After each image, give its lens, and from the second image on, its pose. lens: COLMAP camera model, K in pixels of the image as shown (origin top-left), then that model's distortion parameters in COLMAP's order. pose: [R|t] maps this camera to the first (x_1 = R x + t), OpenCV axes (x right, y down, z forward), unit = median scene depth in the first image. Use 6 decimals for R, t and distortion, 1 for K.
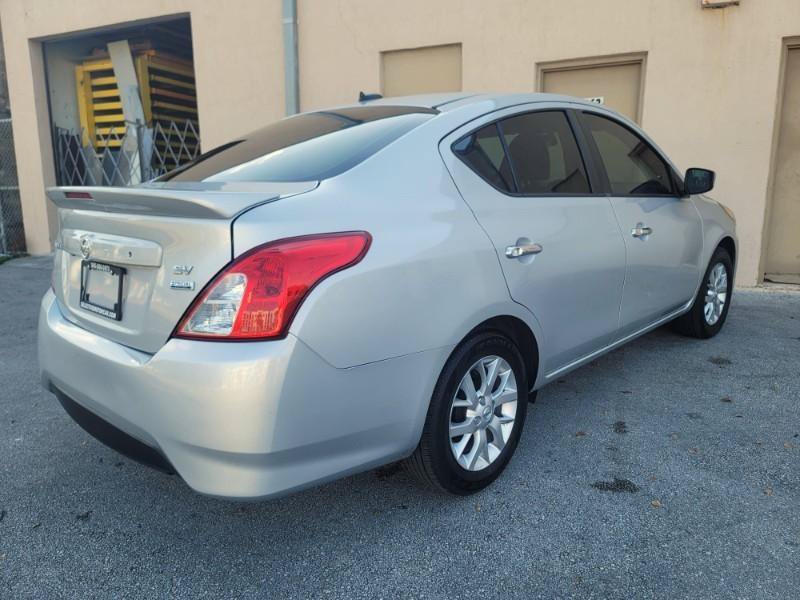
lens RADIAL K [[608.3, 0, 408.2], [0, 608.3, 298.3], [0, 0, 1]] dist [0.077980, -0.085941]
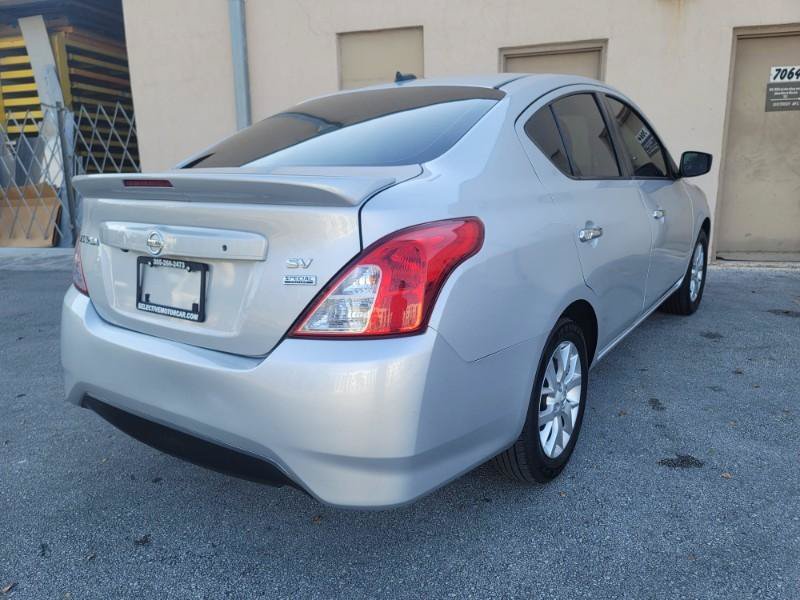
lens RADIAL K [[608.3, 0, 408.2], [0, 608.3, 298.3], [0, 0, 1]] dist [0.077980, -0.085941]
pose [[0.988697, -0.039584, 0.144609, -0.258639], [0.036818, 0.999085, 0.021755, -0.006182], [-0.145338, -0.016185, 0.989250, 0.058473]]
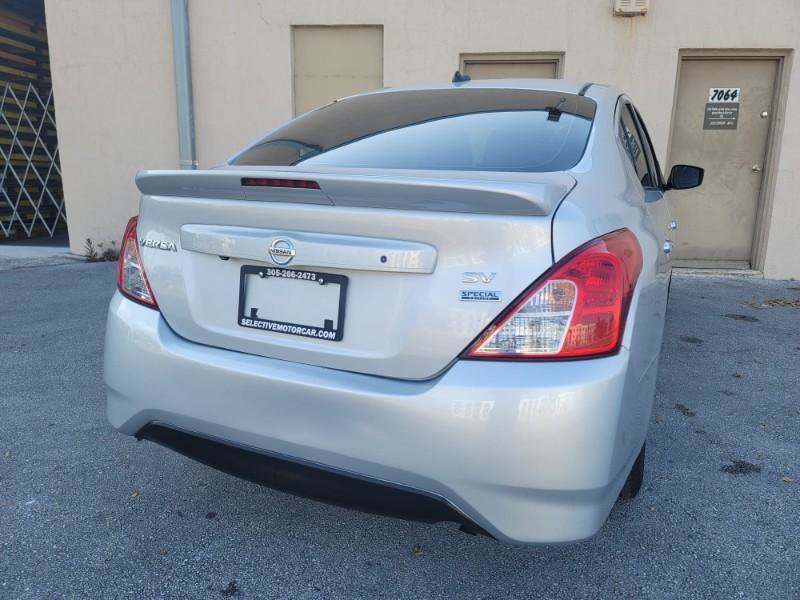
lens RADIAL K [[603.2, 0, 400.0], [0, 603.2, 300.0], [0, 0, 1]] dist [0.082302, -0.083309]
pose [[0.949151, -0.040297, 0.312232, -0.550769], [0.032598, 0.999023, 0.029840, -0.033135], [-0.313129, -0.018145, 0.949537, 0.197524]]
